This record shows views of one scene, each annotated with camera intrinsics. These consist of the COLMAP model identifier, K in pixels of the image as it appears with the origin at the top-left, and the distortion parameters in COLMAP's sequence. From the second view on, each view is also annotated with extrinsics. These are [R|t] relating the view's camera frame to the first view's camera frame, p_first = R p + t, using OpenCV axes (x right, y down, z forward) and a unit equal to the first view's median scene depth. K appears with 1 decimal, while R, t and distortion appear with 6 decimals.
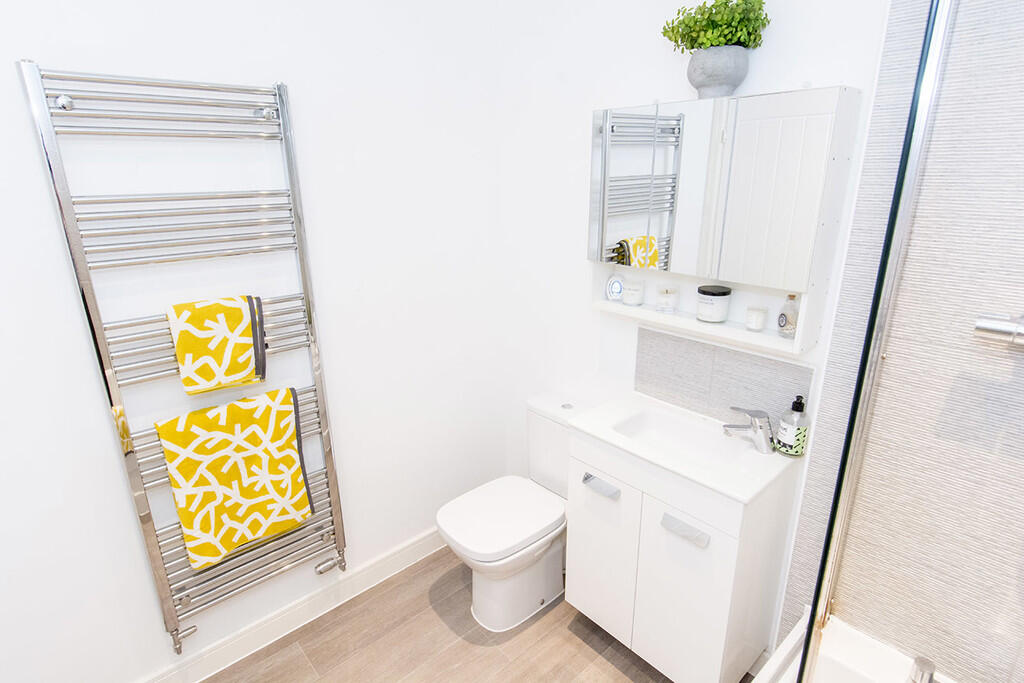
lens RADIAL K [[540.4, 0, 515.1], [0, 540.4, 339.6], [0, 0, 1]] dist [0.001062, -0.000152]
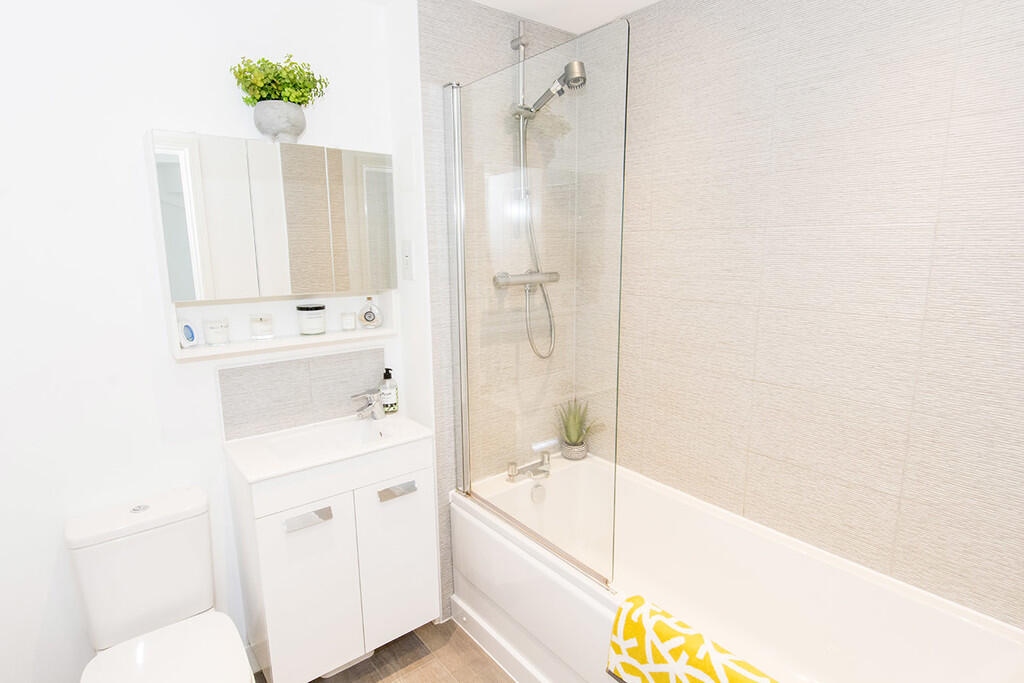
lens RADIAL K [[540.4, 0, 515.1], [0, 540.4, 339.6], [0, 0, 1]] dist [0.001062, -0.000152]
pose [[0.066730, -0.166064, 0.983855, -0.777609], [0.312277, 0.939991, 0.137480, -0.049465], [-0.947645, 0.298061, 0.114583, 0.489293]]
